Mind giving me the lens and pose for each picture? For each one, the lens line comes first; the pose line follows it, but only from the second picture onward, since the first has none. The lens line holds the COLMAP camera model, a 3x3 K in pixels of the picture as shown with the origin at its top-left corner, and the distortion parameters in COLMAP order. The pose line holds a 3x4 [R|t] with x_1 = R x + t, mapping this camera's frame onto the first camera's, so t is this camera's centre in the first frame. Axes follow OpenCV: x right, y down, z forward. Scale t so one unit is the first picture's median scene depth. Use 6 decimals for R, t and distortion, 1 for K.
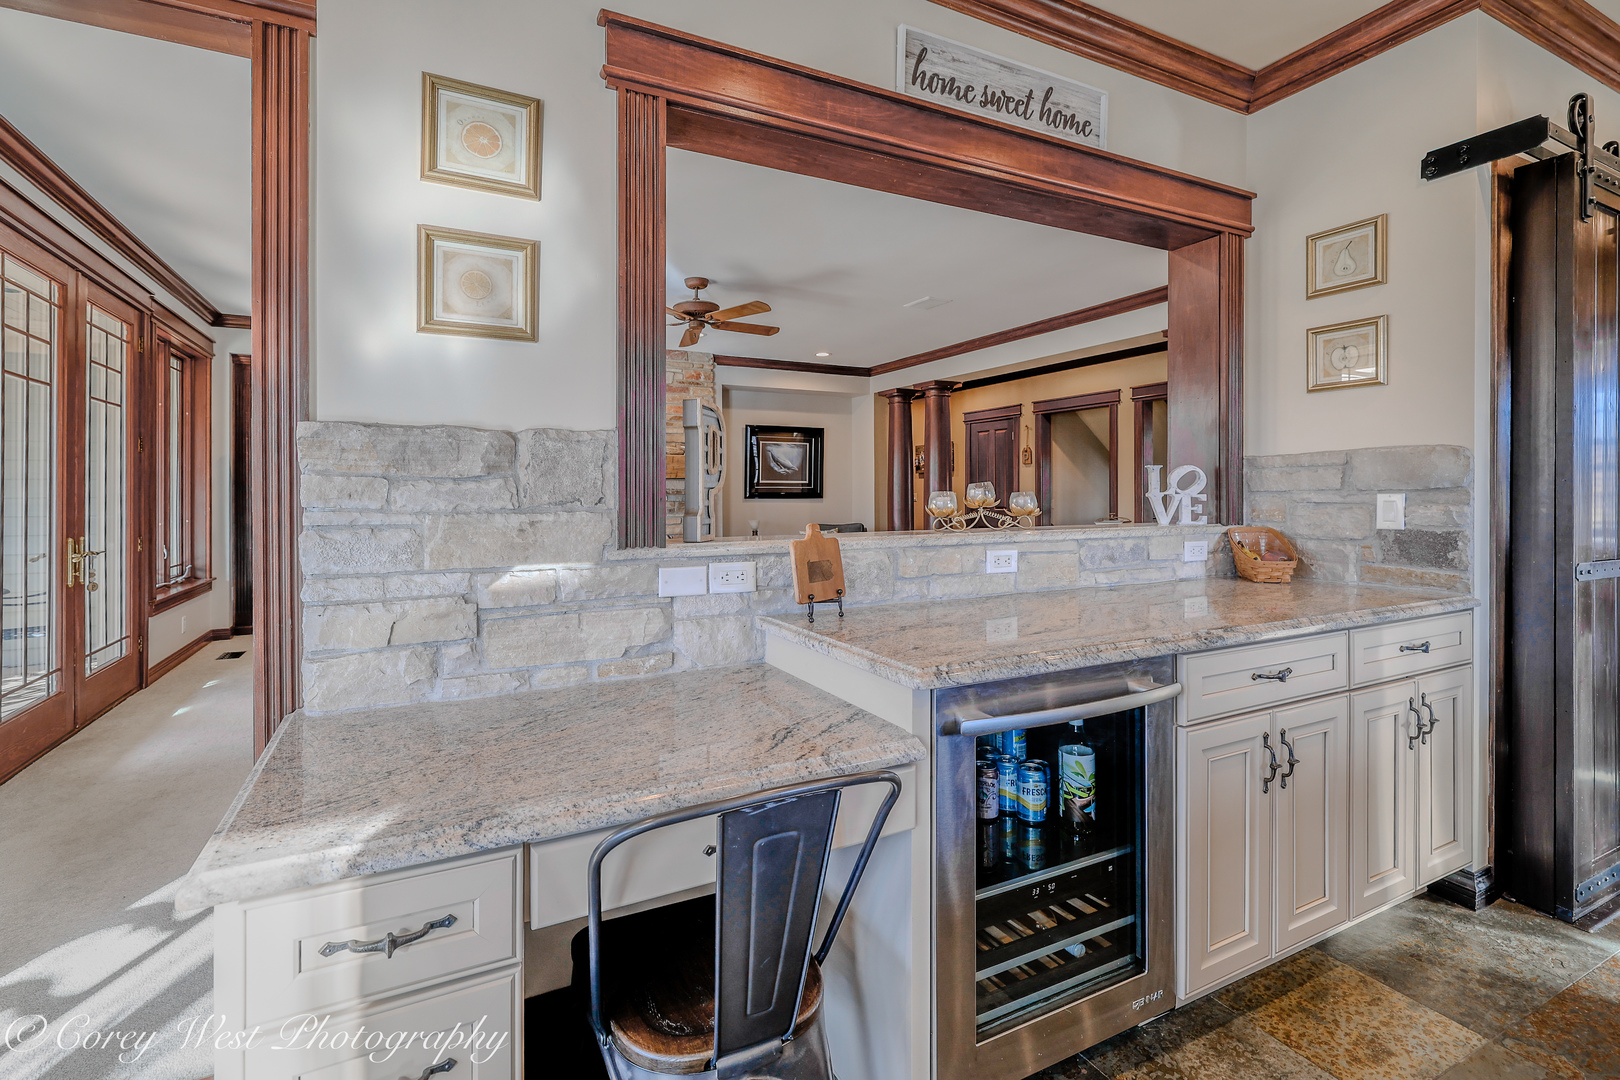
lens RADIAL K [[732.4, 0, 810.3], [0, 732.4, 494.2], [0, 0, 1]] dist [0.001281, -0.000007]
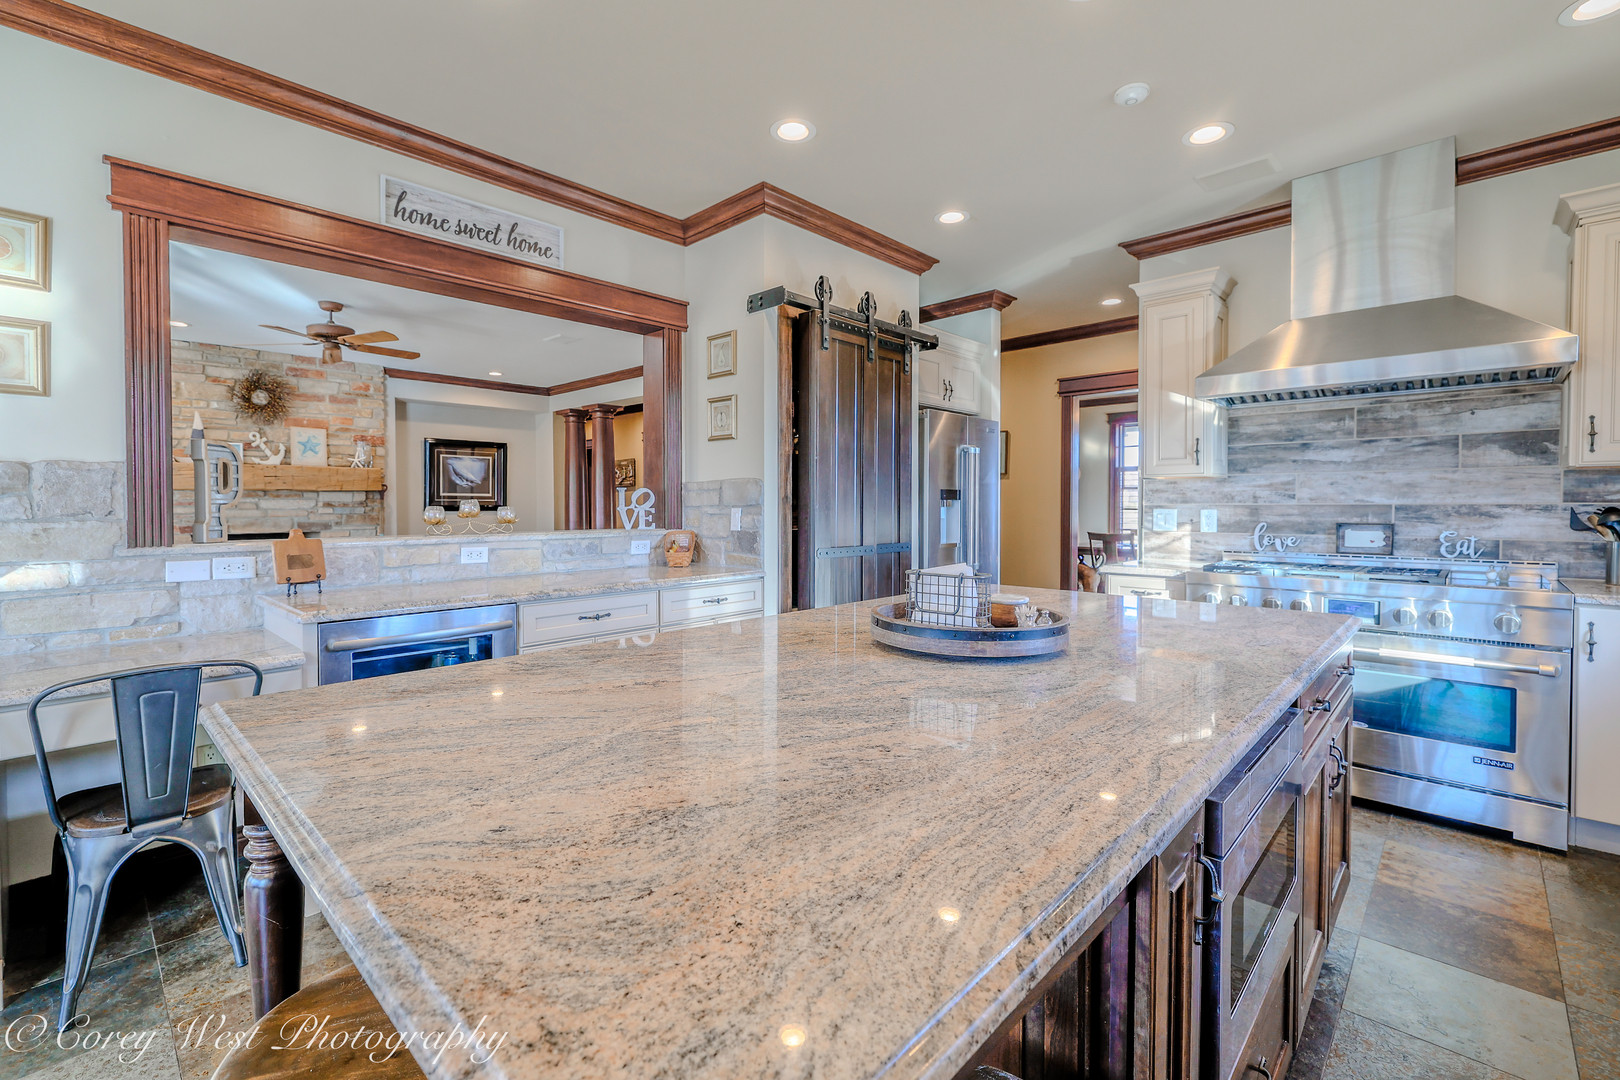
lens RADIAL K [[761.1, 0, 809.3], [0, 761.1, 523.1], [0, 0, 1]] dist [-0.001538, -0.000487]
pose [[0.957984, -0.004802, 0.286782, 0.482754], [-0.001553, 0.999758, 0.021929, -0.004947], [-0.286818, -0.021453, 0.957745, -0.640263]]
